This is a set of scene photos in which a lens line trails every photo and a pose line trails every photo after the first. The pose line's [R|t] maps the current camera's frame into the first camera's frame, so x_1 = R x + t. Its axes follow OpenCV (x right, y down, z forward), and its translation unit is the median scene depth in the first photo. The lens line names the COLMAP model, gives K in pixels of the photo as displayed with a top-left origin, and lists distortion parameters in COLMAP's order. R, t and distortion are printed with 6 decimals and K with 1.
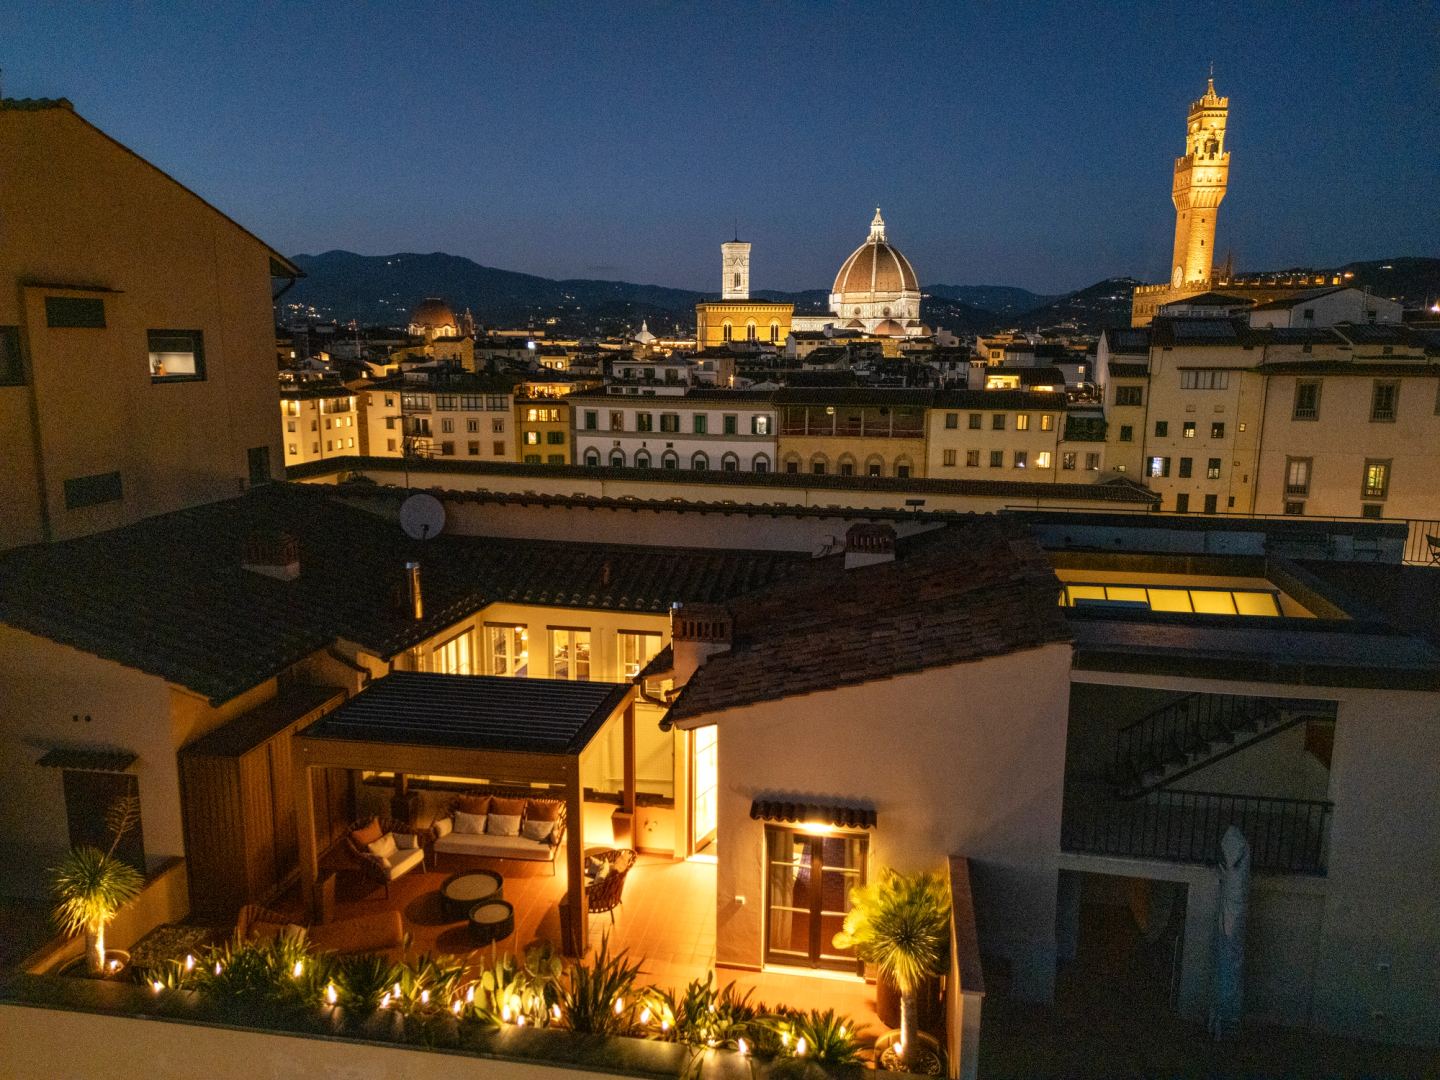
lens RADIAL K [[1053.6, 0, 716.6], [0, 1053.6, 538.6], [0, 0, 1]] dist [0.087132, -0.085288]
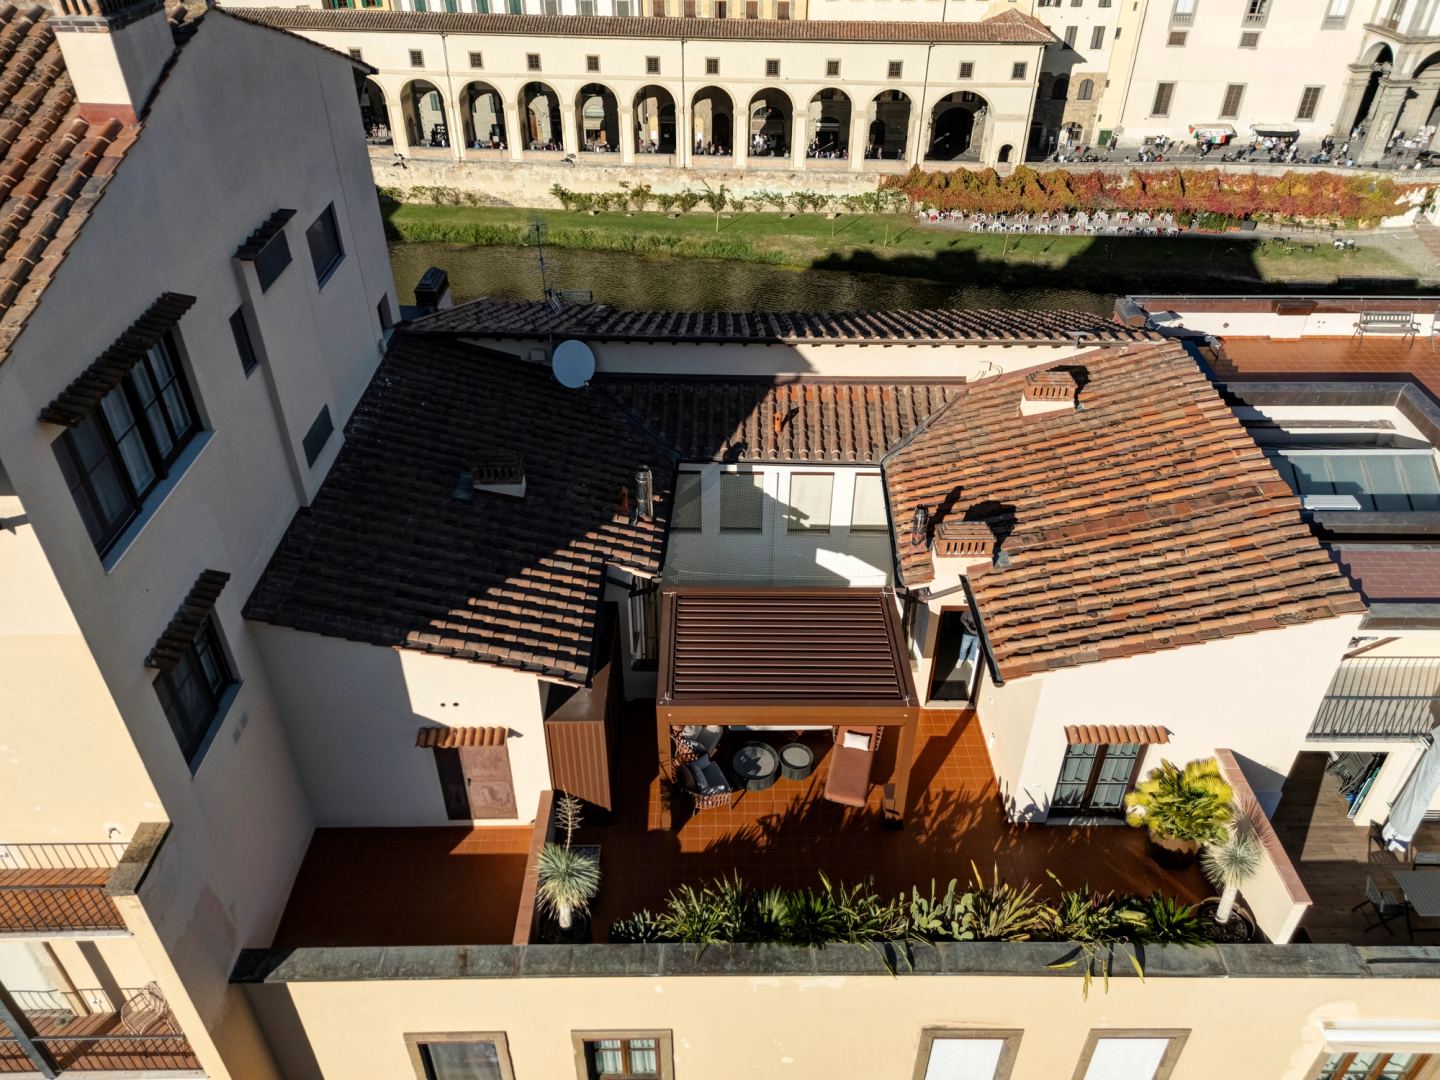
lens RADIAL K [[1065.2, 0, 720.0], [0, 1065.2, 540.0], [0, 0, 1]] dist [0.034620, -0.004413]
pose [[0.983907, -0.108858, 0.141693, -0.050857], [0.037544, 0.901239, 0.431693, -0.049389], [-0.174692, -0.419426, 0.890822, 0.006832]]
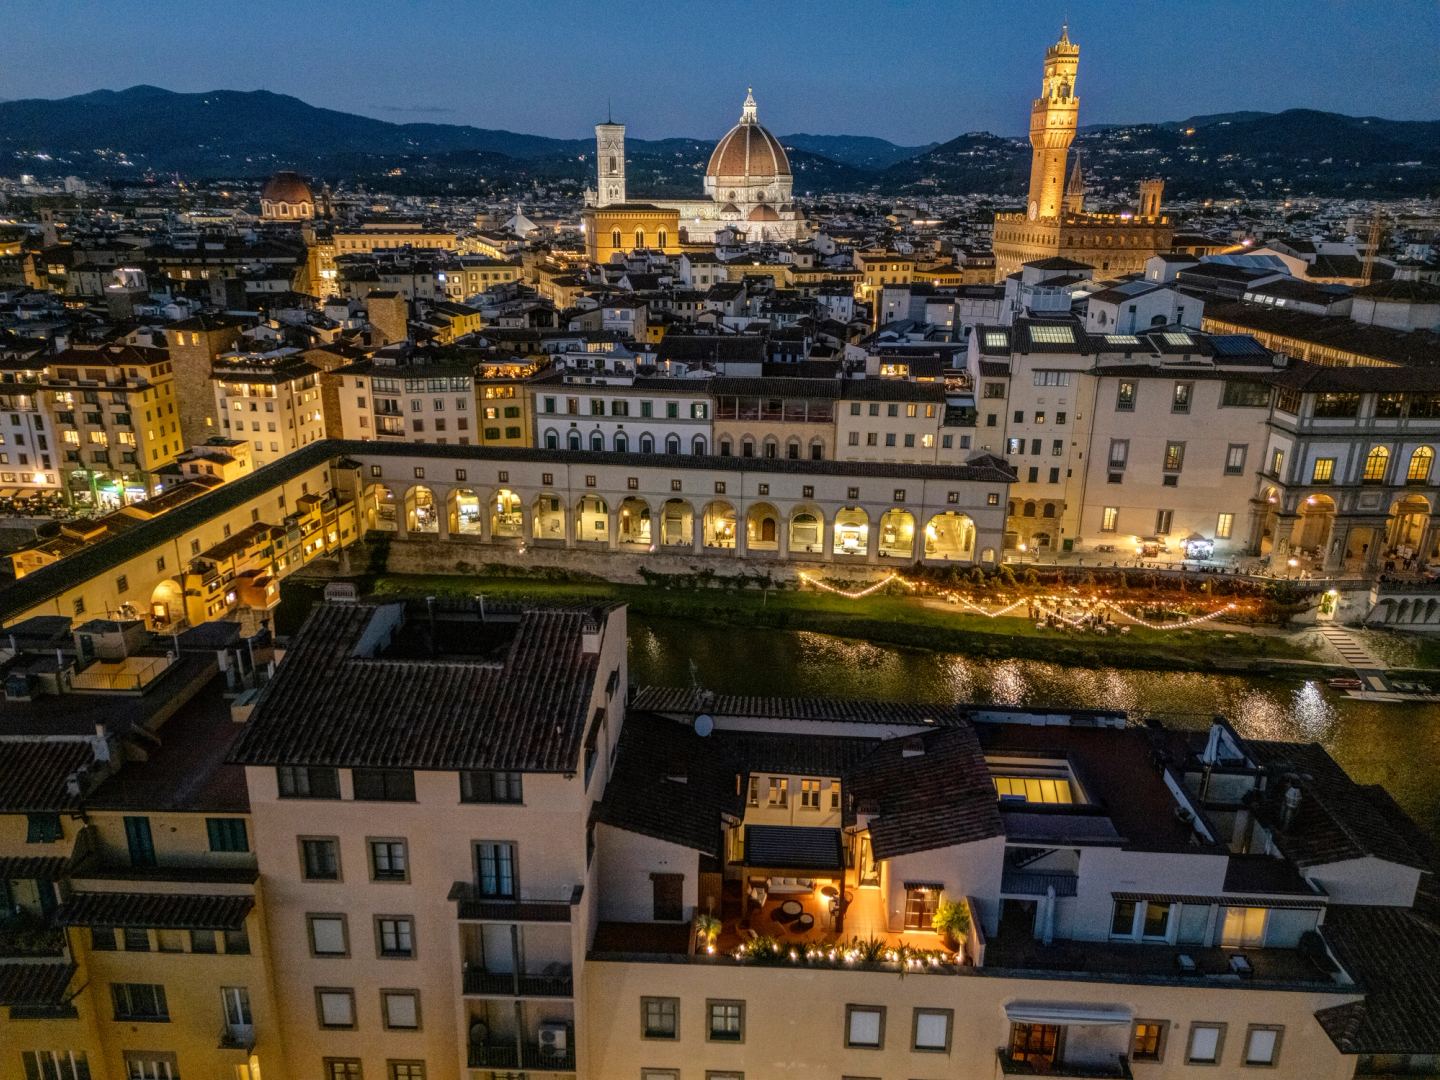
lens RADIAL K [[1053.6, 0, 716.6], [0, 1053.6, 538.6], [0, 0, 1]] dist [0.087132, -0.085288]
pose [[0.991862, -0.036398, 0.122000, -0.085211], [0.020175, 0.991089, 0.131663, -0.116917], [-0.125705, -0.128131, 0.983758, -0.185701]]
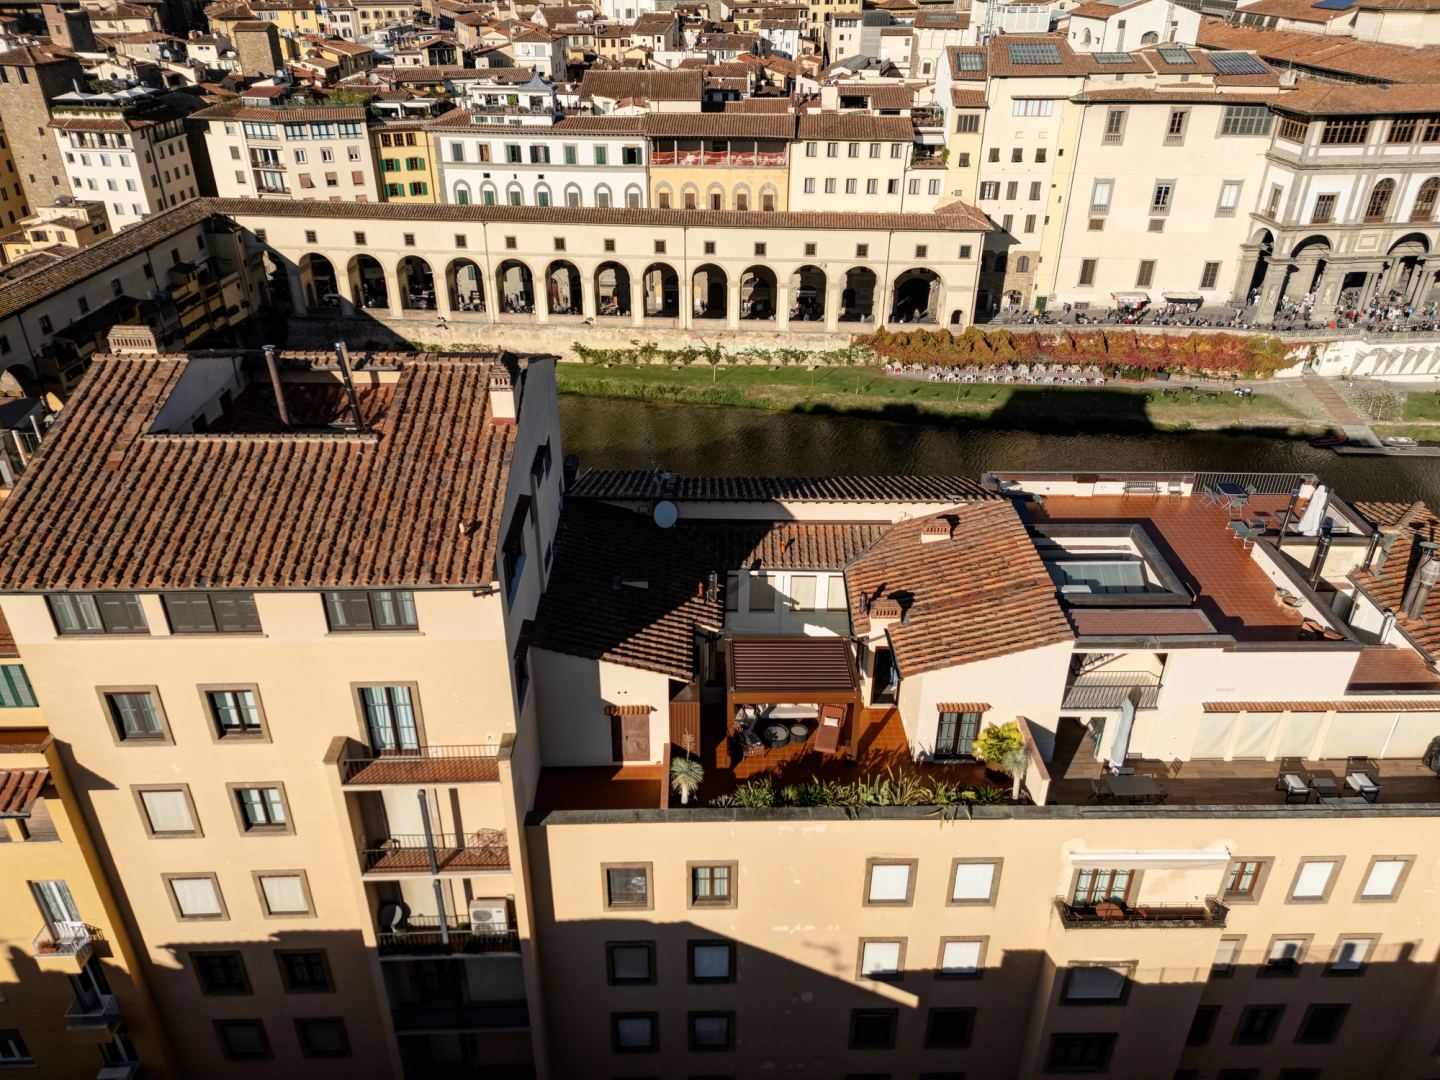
lens RADIAL K [[1053.6, 0, 716.6], [0, 1053.6, 538.6], [0, 0, 1]] dist [0.087132, -0.085288]
pose [[0.981603, -0.097531, 0.164145, -0.080632], [0.038808, 0.943662, 0.328627, -0.090321], [-0.186949, -0.316211, 0.930086, -0.099820]]
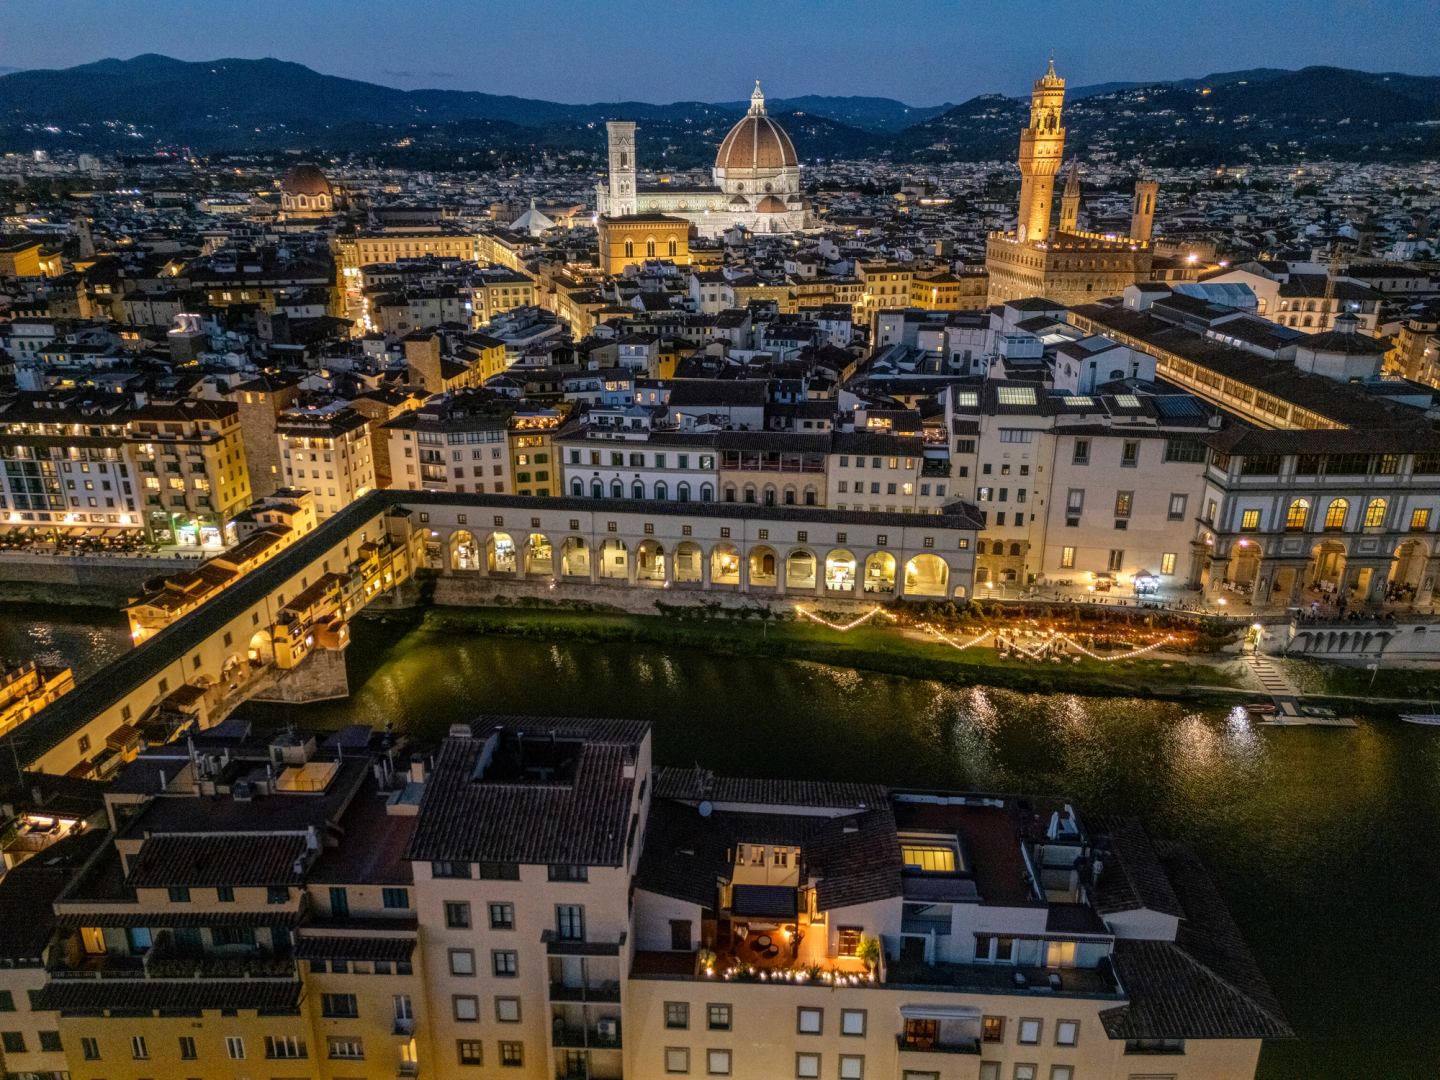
lens RADIAL K [[1051.7, 0, 717.8], [0, 1051.7, 538.8], [0, 0, 1]] dist [0.091924, -0.095799]
pose [[0.992831, -0.045864, 0.110381, -0.092997], [0.027495, 0.986322, 0.162521, -0.221842], [-0.116325, -0.158321, 0.980512, -0.327188]]
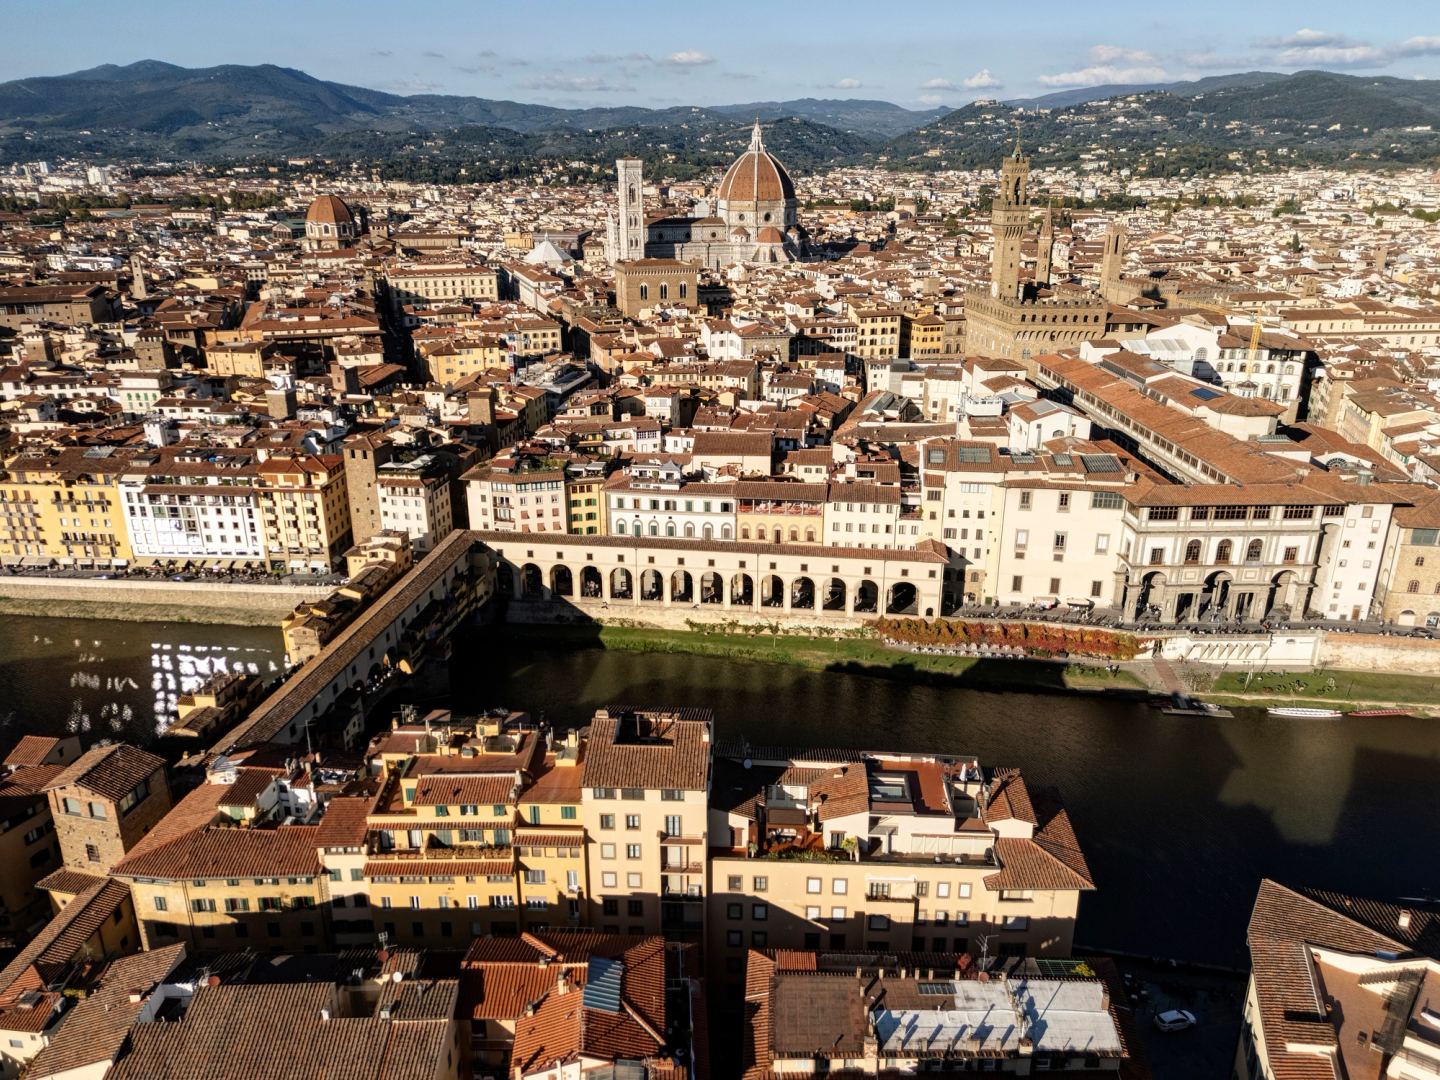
lens RADIAL K [[1051.7, 0, 717.8], [0, 1051.7, 538.8], [0, 0, 1]] dist [0.091924, -0.095799]
pose [[0.992413, -0.048765, 0.112863, -0.156746], [0.030246, 0.986601, 0.160323, -0.315808], [-0.119169, -0.155693, 0.980591, -0.623732]]
